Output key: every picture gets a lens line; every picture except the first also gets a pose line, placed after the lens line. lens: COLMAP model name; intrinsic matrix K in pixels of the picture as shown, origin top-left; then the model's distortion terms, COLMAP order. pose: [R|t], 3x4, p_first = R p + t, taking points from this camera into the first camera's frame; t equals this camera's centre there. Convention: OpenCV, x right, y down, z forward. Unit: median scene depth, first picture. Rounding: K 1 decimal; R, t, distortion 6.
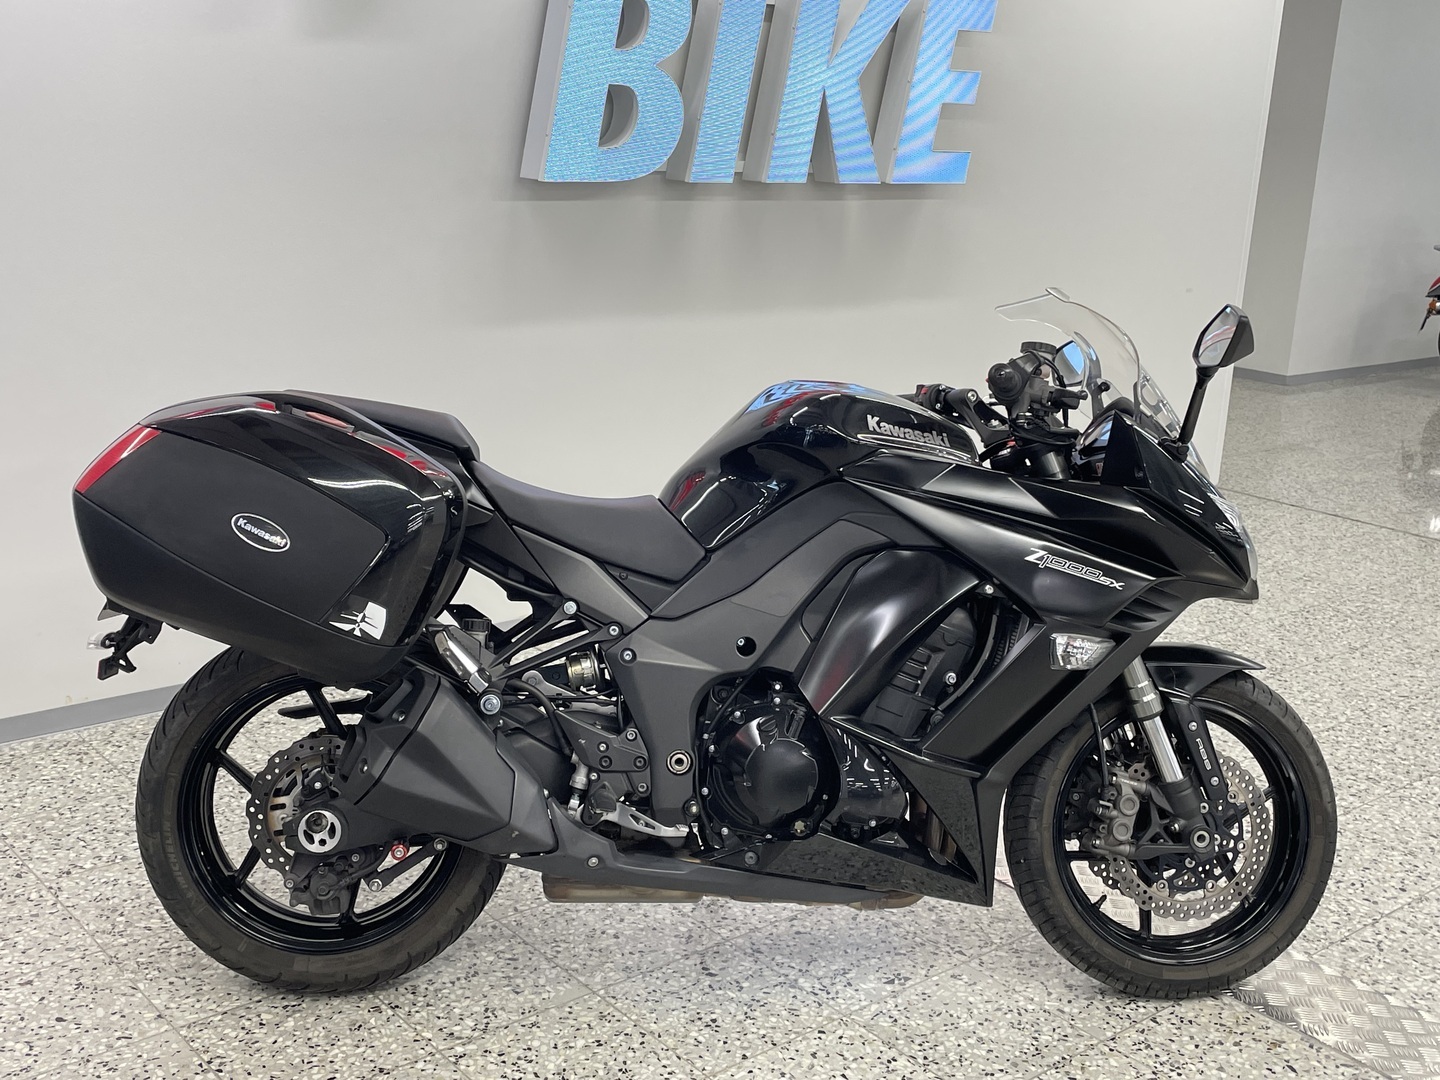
lens RADIAL K [[1648.0, 0, 714.1], [0, 1648.0, 513.5], [0, 0, 1]] dist [0.055888, 0.000000]
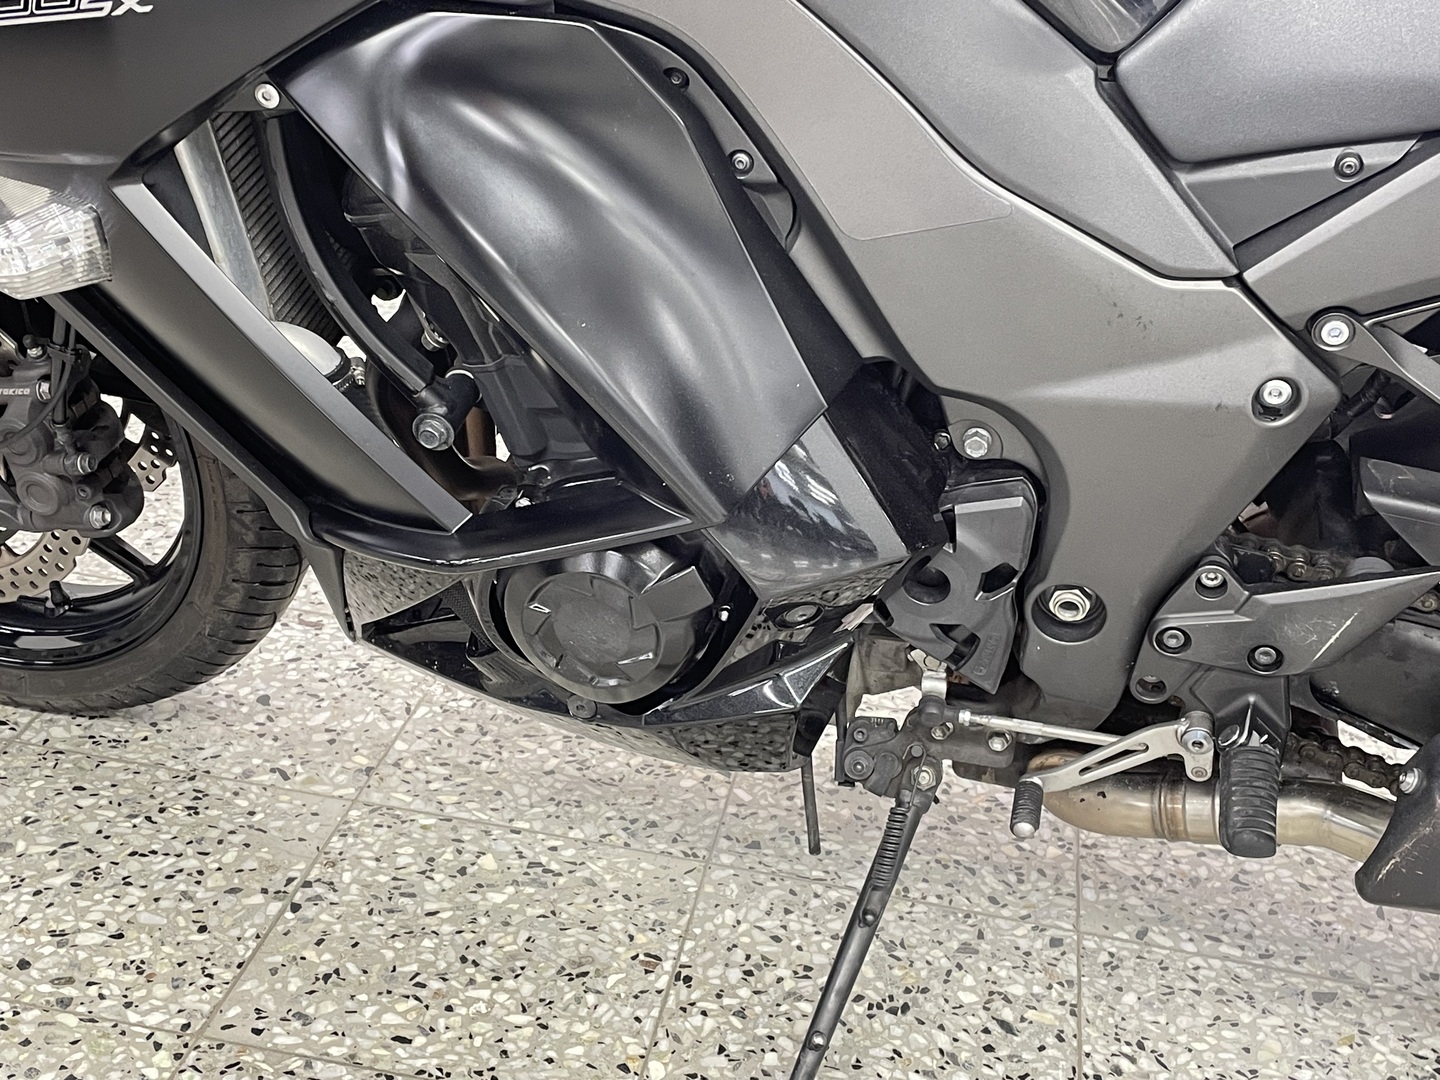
lens RADIAL K [[1864.0, 0, 723.3], [0, 1864.0, 540.5], [0, 0, 1]] dist [0.066872, 0.000000]
pose [[0.641916, 0.335921, -0.689275, 0.128061], [-0.248356, 0.941556, 0.227579, 0.068433], [0.725440, 0.025099, 0.687828, 0.670986]]
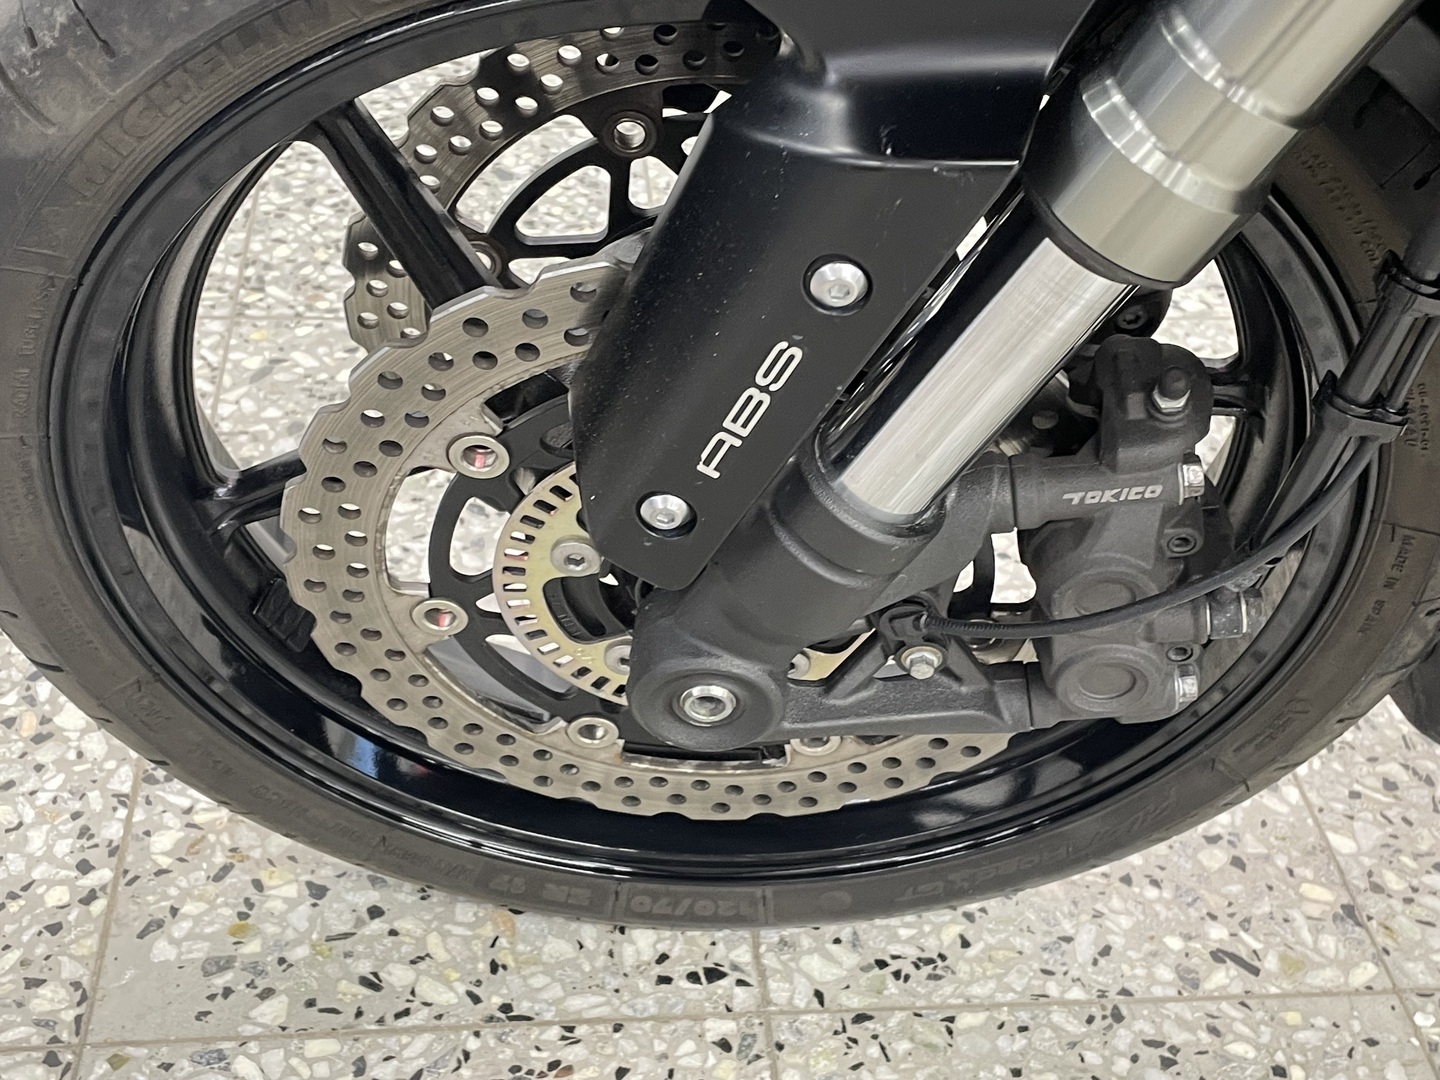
lens RADIAL K [[1864.0, 0, 725.7], [0, 1864.0, 530.2], [0, 0, 1]] dist [0.066872, 0.000000]
pose [[0.824208, 0.349860, -0.445285, -0.298716], [-0.163031, 0.899631, 0.405073, 0.116981], [0.542311, -0.261269, 0.798522, 0.681337]]
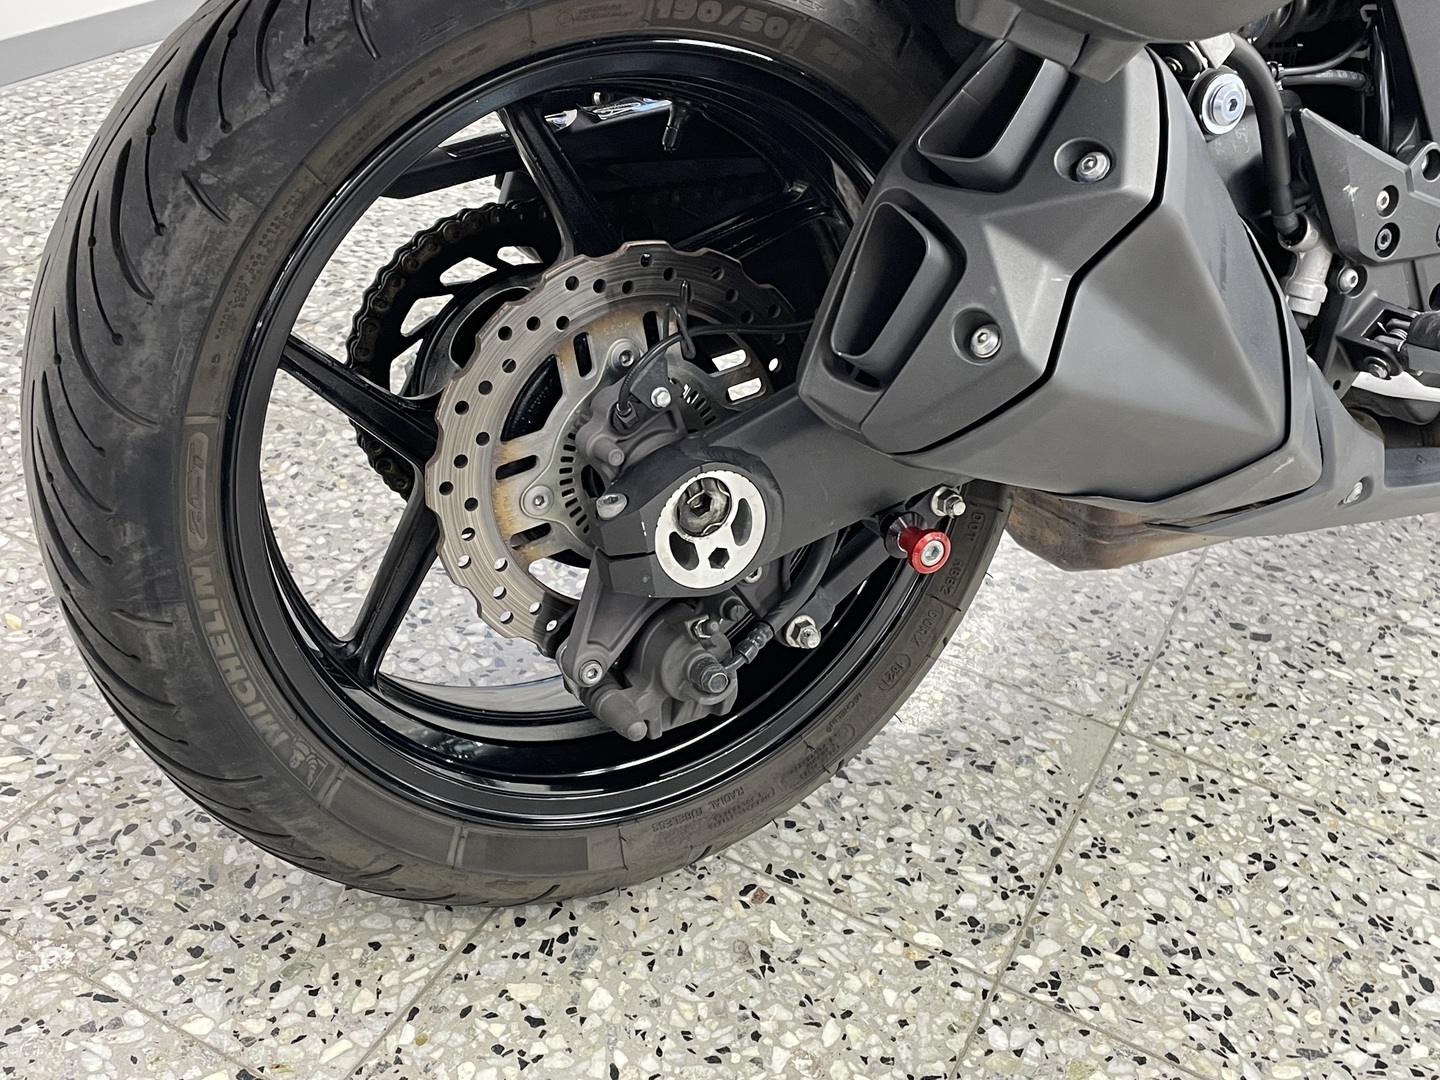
lens RADIAL K [[1648.0, 0, 714.7], [0, 1648.0, 515.2], [0, 0, 1]] dist [0.055888, 0.000000]
pose [[0.920673, -0.161634, 0.355296, -0.348511], [0.026815, 0.934275, 0.355543, 0.068885], [-0.389412, -0.317812, 0.864496, 0.697615]]
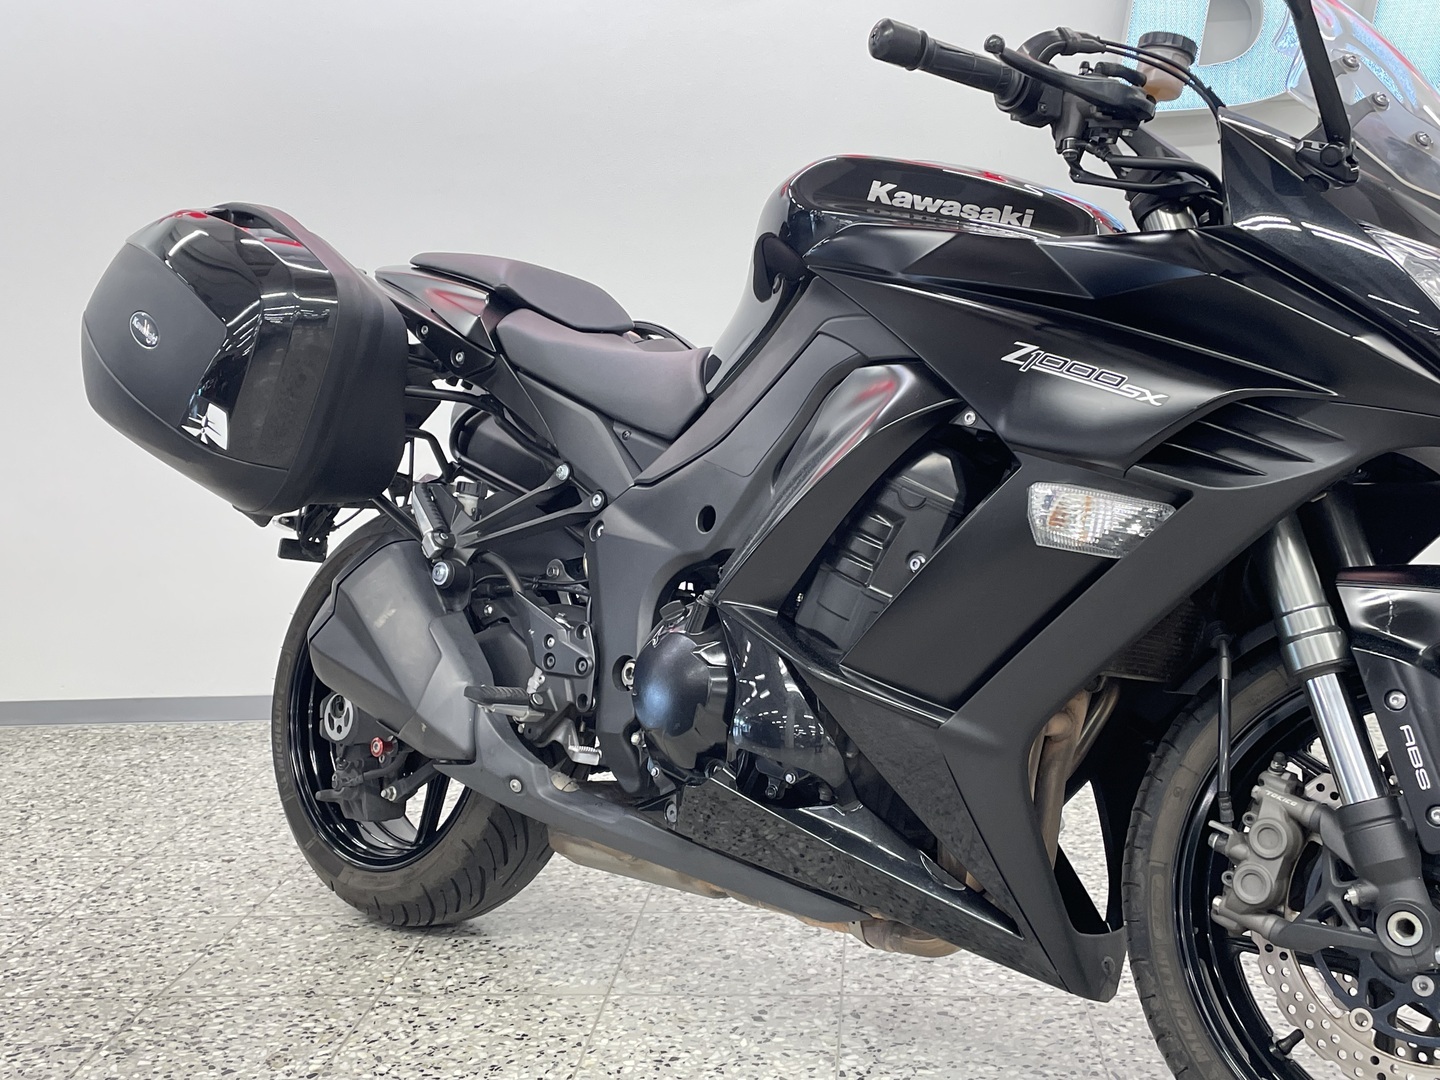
lens RADIAL K [[1648.0, 0, 707.0], [0, 1648.0, 515.7], [0, 0, 1]] dist [0.055888, 0.000000]
pose [[0.686217, -0.005024, -0.727380, 0.538482], [-0.103932, 0.989039, -0.104881, 0.154223], [0.719934, 0.147569, 0.678173, 0.510645]]
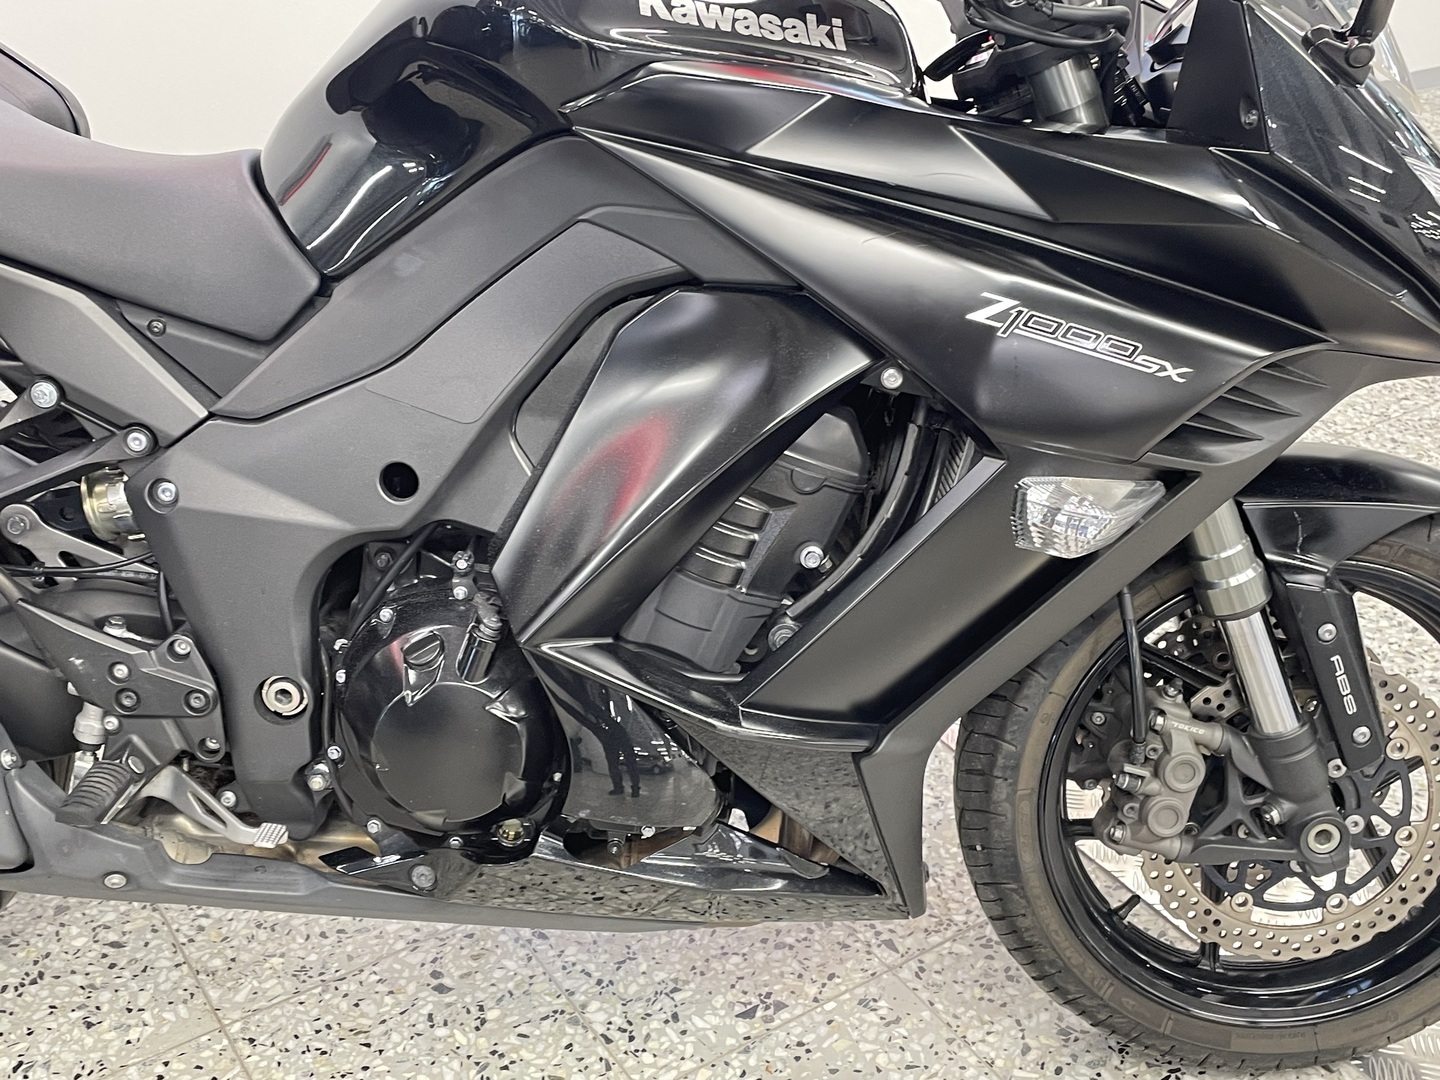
lens RADIAL K [[1648.0, 0, 731.8], [0, 1648.0, 533.2], [0, 0, 1]] dist [0.055888, 0.000000]
pose [[0.994288, 0.027410, -0.103155, 0.168408], [0.001410, 0.963007, 0.269472, -0.036389], [0.106725, -0.268078, 0.957468, 0.532951]]
